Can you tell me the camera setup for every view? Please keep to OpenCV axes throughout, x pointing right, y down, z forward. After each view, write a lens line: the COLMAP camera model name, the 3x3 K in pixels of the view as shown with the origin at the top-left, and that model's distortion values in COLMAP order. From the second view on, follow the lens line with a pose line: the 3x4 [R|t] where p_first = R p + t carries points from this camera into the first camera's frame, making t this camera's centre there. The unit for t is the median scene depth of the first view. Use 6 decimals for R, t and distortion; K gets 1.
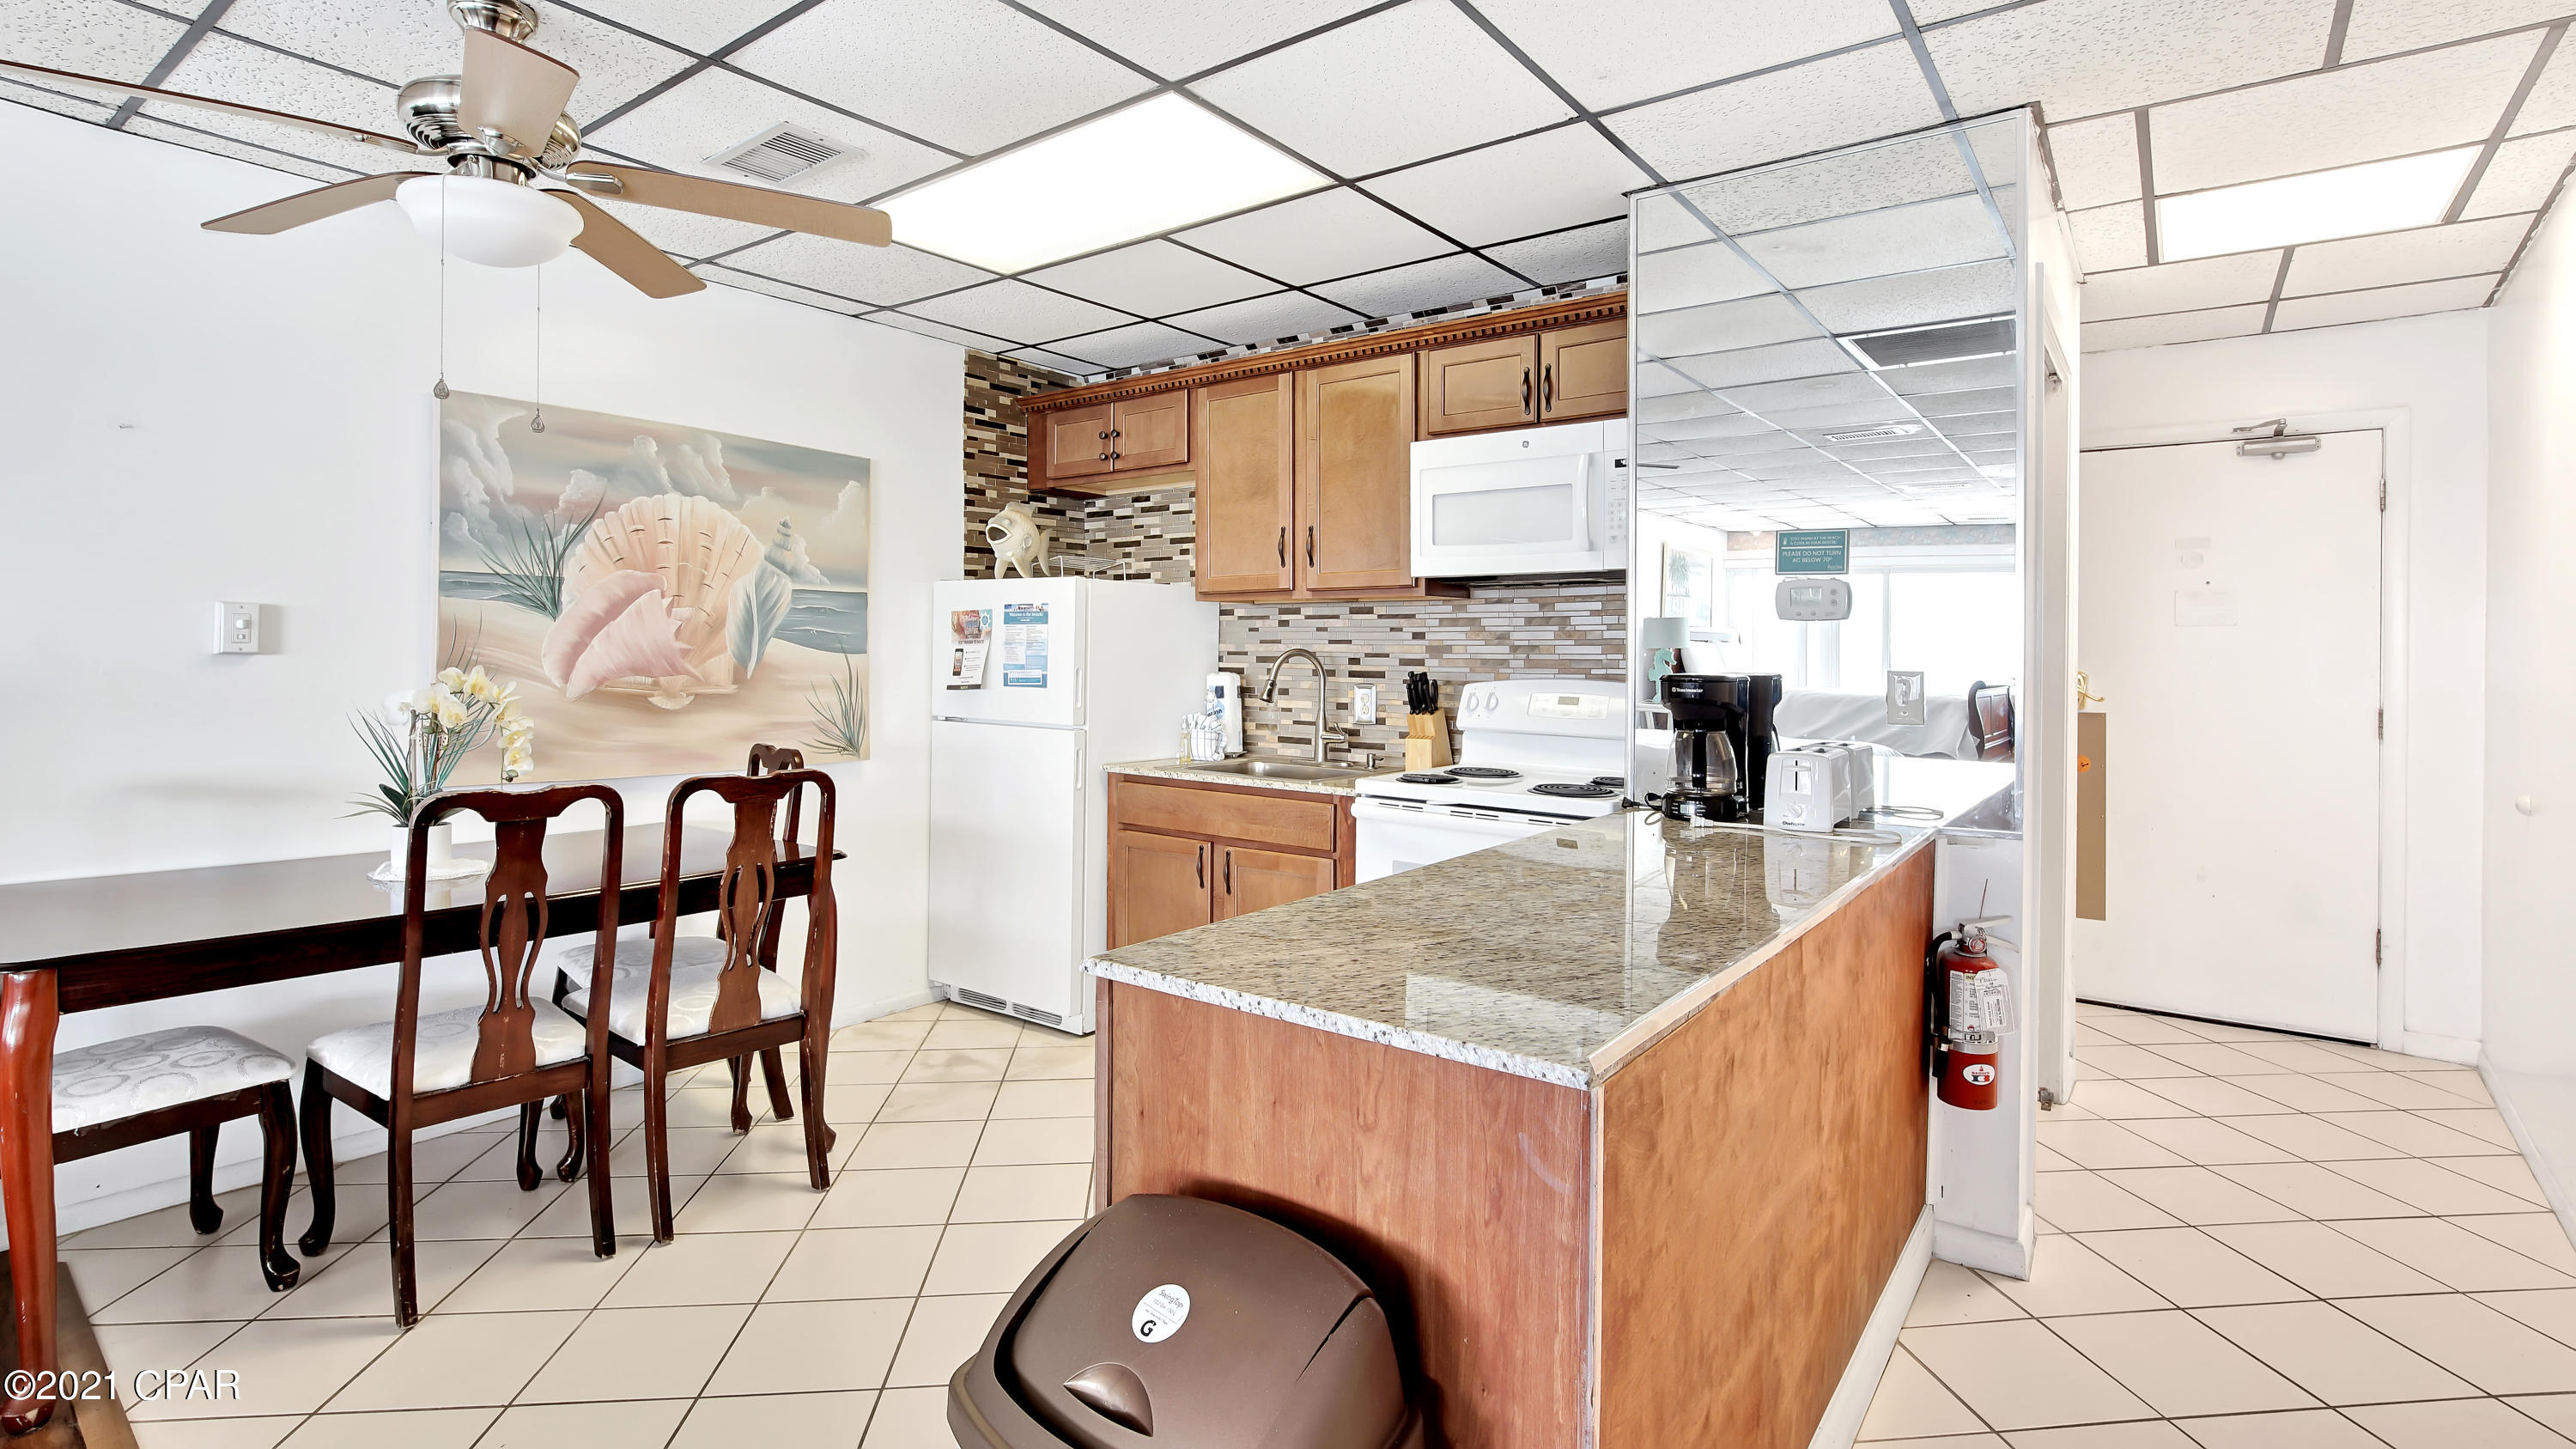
lens RADIAL K [[1203.6, 0, 1301.7], [0, 1203.6, 649.8], [0, 0, 1]] dist [-0.011206, 0.004836]
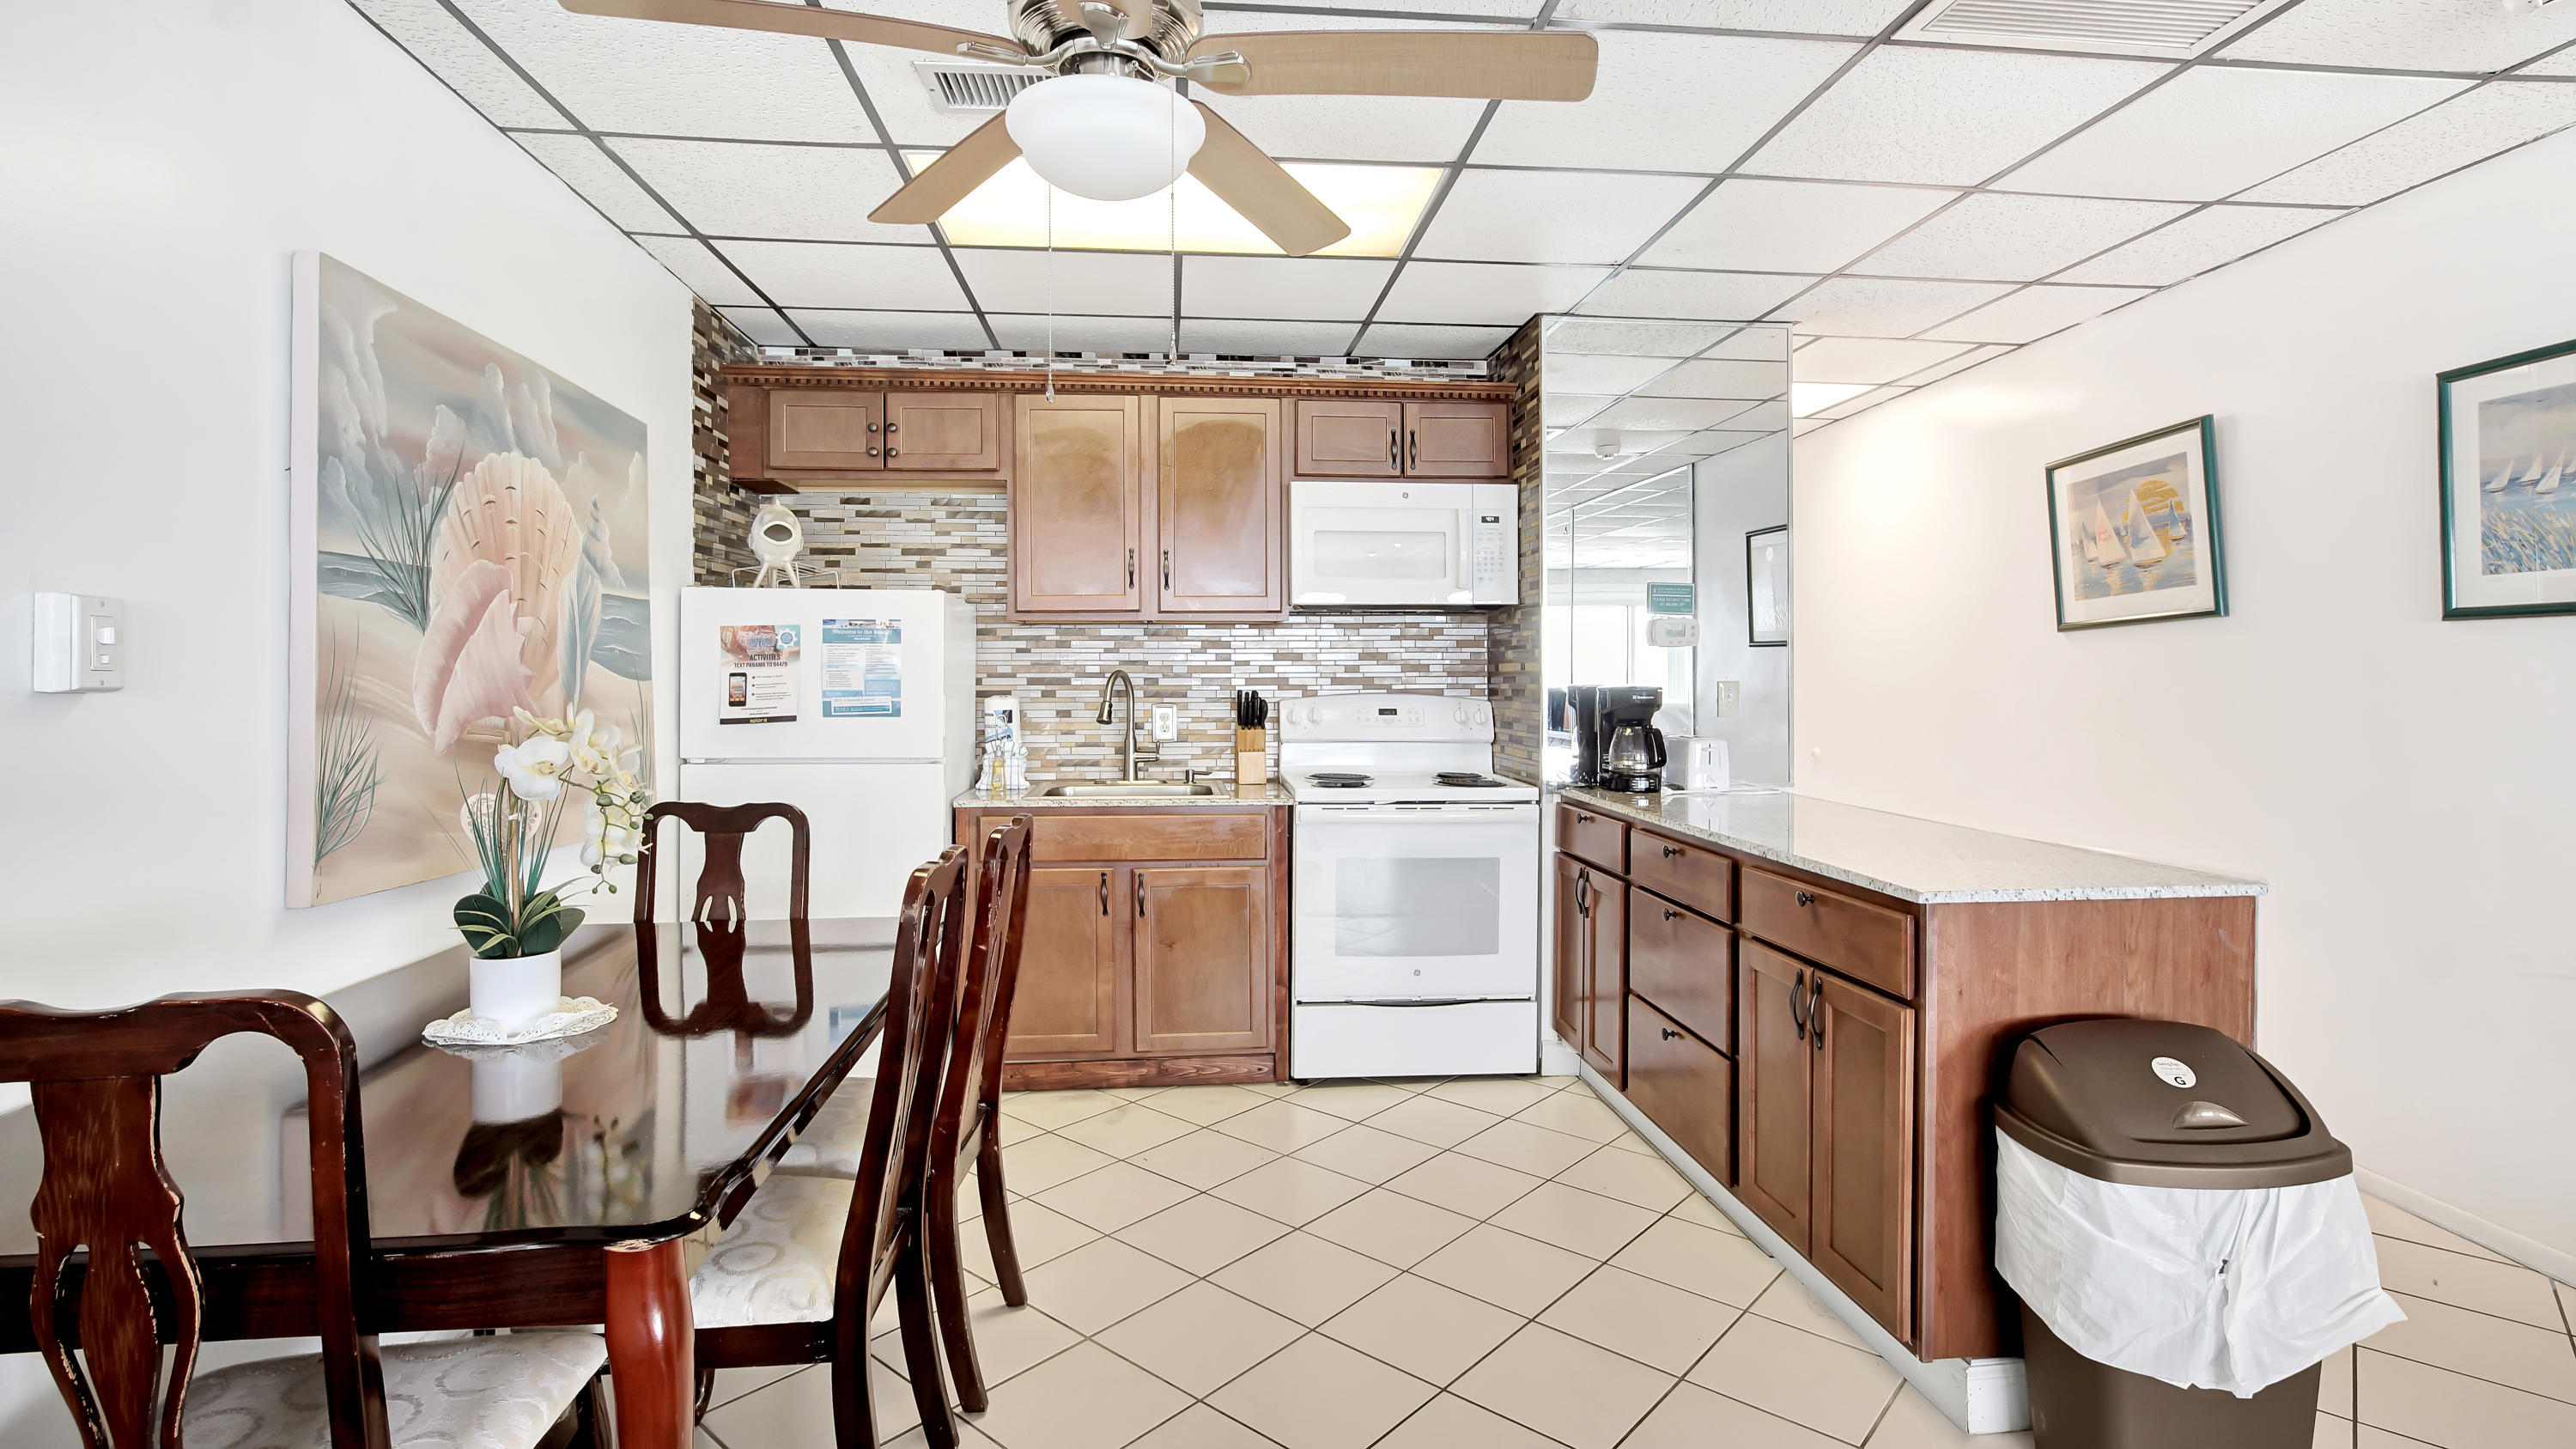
lens RADIAL K [[1203.6, 0, 1289.2], [0, 1203.6, 674.7], [0, 0, 1]] dist [-0.011206, 0.004836]
pose [[0.741260, -0.009816, 0.671146, -0.684313], [0.007325, 0.999952, 0.006534, -0.002890], [-0.671178, 0.000073, 0.741296, 0.195553]]
